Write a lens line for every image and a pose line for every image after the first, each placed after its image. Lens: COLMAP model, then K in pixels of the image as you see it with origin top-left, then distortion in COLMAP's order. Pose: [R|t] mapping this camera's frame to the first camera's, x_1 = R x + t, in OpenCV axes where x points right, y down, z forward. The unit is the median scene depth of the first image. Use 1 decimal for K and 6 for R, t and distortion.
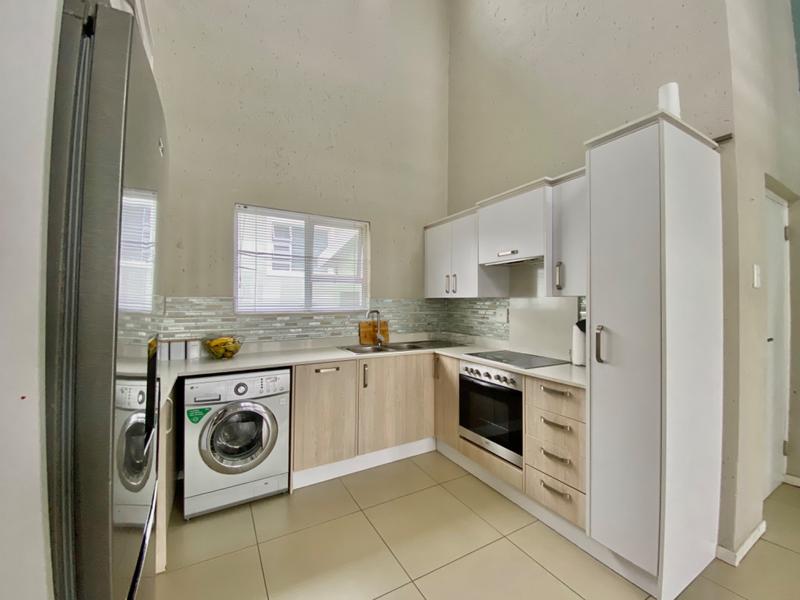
lens RADIAL K [[318.1, 0, 401.1], [0, 318.1, 297.1], [0, 0, 1]] dist [-0.031261, -0.000034]
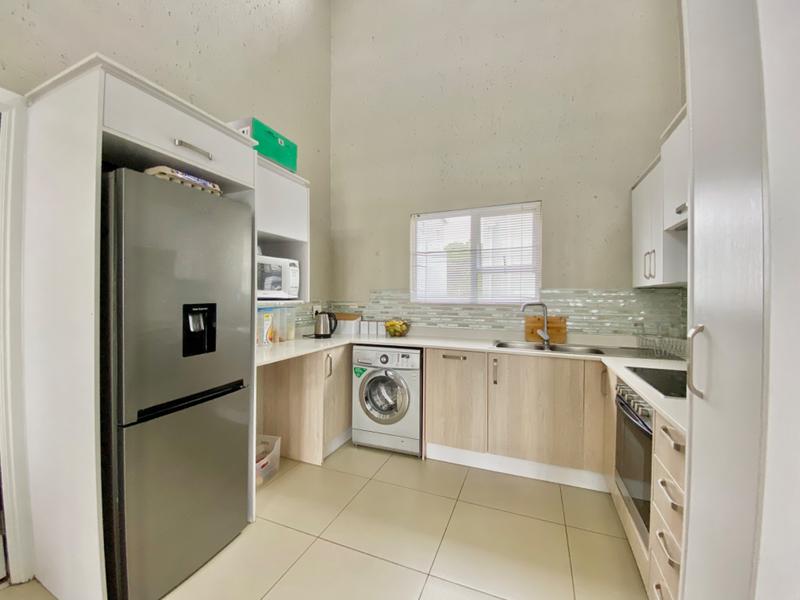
lens RADIAL K [[319.8, 0, 399.6], [0, 319.8, 300.7], [0, 0, 1]] dist [0.000948, 0.000009]
pose [[0.594733, 0.006328, -0.803899, 0.516849], [0.007783, 0.999877, 0.013630, 0.027707], [0.803886, -0.014363, 0.594610, 0.232848]]
